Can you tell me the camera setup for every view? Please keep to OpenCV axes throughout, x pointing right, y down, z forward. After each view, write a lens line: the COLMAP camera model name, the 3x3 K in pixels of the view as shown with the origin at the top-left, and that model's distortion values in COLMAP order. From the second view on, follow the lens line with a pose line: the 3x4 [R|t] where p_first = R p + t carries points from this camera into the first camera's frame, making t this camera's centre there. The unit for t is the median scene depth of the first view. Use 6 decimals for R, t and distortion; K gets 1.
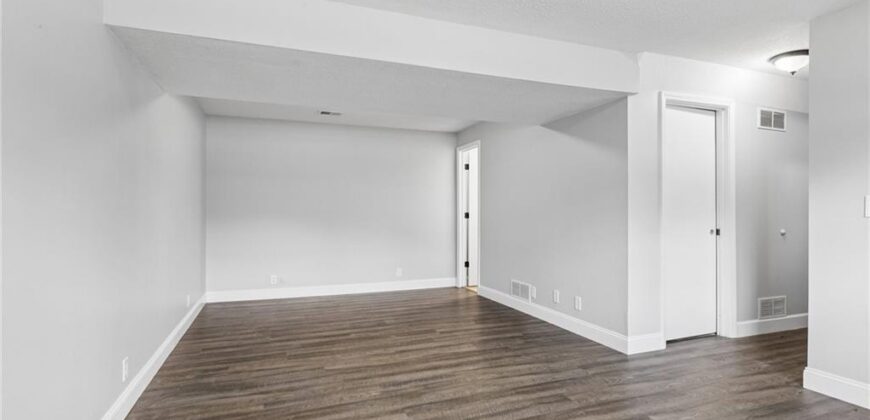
lens RADIAL K [[430.9, 0, 434.1], [0, 430.9, 210.6], [0, 0, 1]] dist [-0.000496, -0.000069]
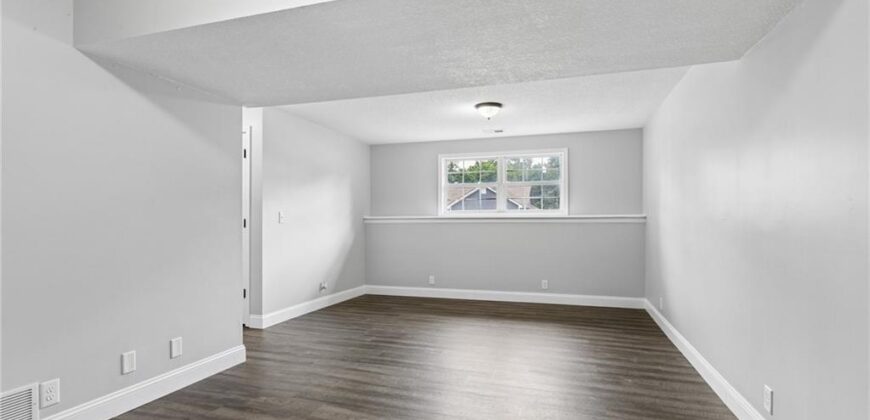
lens RADIAL K [[430.9, 0, 432.7], [0, 430.9, 214.1], [0, 0, 1]] dist [-0.000496, -0.000069]
pose [[-0.777922, 0.003414, 0.628352, -0.578269], [-0.003186, 0.999951, -0.009377, -0.004305], [-0.628353, -0.009297, -0.777873, 1.642486]]
